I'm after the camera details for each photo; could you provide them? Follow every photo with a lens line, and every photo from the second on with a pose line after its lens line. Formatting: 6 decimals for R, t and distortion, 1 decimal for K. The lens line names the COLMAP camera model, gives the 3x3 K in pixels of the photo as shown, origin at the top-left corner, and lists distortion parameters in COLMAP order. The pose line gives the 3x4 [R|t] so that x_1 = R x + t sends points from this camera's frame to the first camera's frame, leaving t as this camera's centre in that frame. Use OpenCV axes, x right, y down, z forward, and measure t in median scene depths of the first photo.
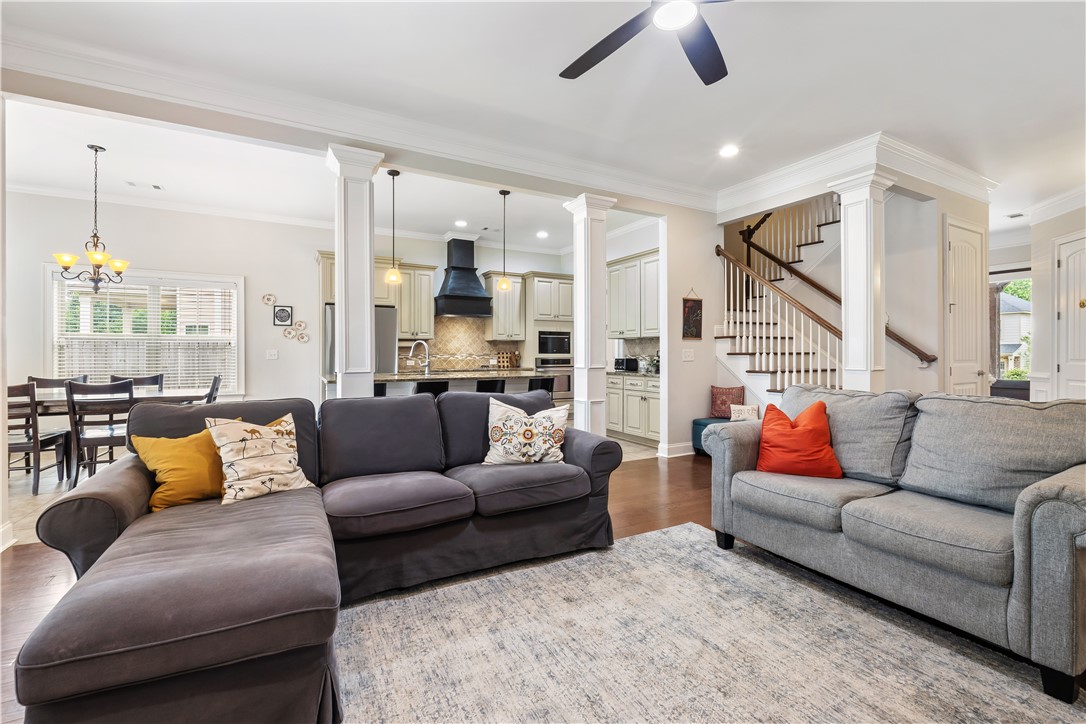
lens RADIAL K [[462.0, 0, 539.5], [0, 462.0, 355.5], [0, 0, 1]] dist [-0.006385, 0.000655]
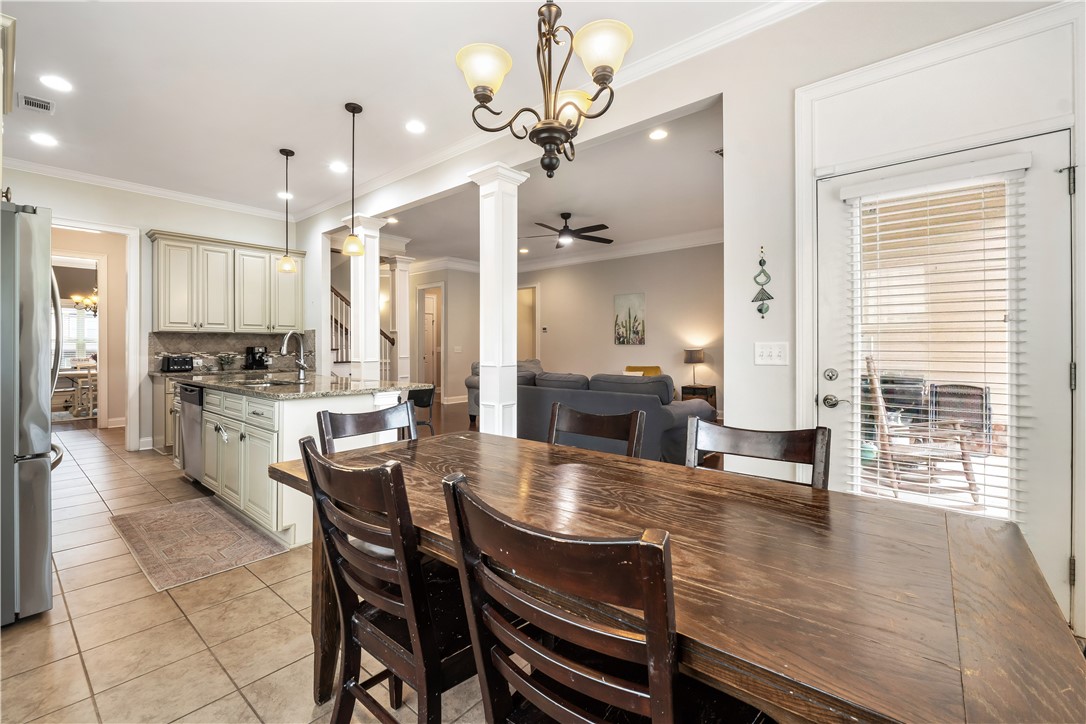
lens RADIAL K [[462.0, 0, 542.0], [0, 462.0, 355.6], [0, 0, 1]] dist [-0.006385, 0.000655]
pose [[-0.375369, -0.016708, 0.926725, -0.691573], [0.004301, 0.999795, 0.019768, -0.007265], [-0.926865, 0.011406, -0.375221, 0.617616]]
